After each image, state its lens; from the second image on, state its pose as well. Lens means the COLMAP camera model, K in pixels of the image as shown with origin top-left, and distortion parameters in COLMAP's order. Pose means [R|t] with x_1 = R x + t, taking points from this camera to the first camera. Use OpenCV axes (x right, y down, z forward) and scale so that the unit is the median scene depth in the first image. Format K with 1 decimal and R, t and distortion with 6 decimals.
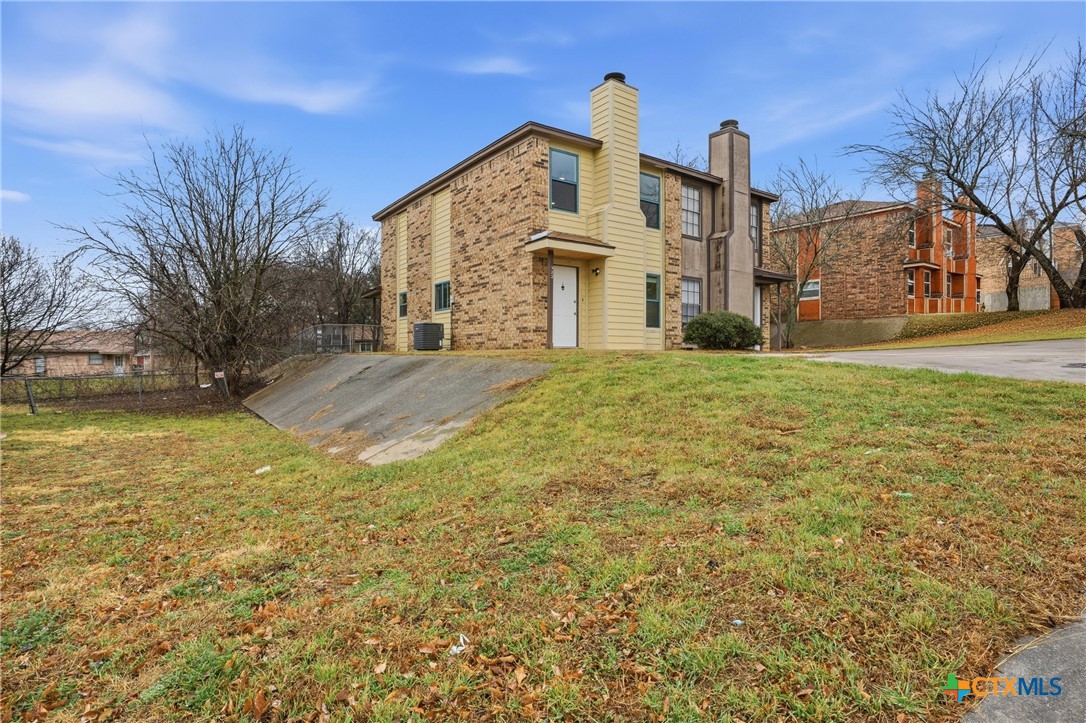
lens RADIAL K [[540.3, 0, 540.3], [0, 540.3, 355.8], [0, 0, 1]] dist [-0.085270, 0.040850]
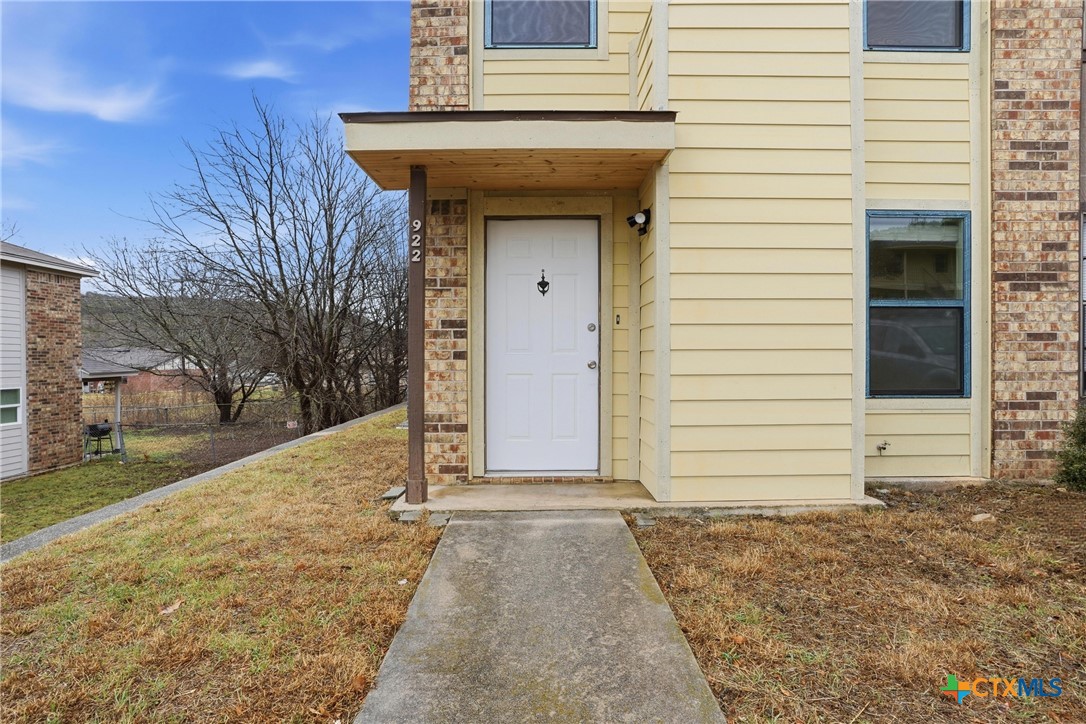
lens RADIAL K [[540.3, 0, 540.3], [0, 540.3, 356.3], [0, 0, 1]] dist [-0.085270, 0.040850]
pose [[0.813888, -0.001071, -0.581021, 0.207048], [0.000555, 0.999999, -0.001067, -0.077138], [0.581022, 0.000546, 0.813888, 0.677601]]
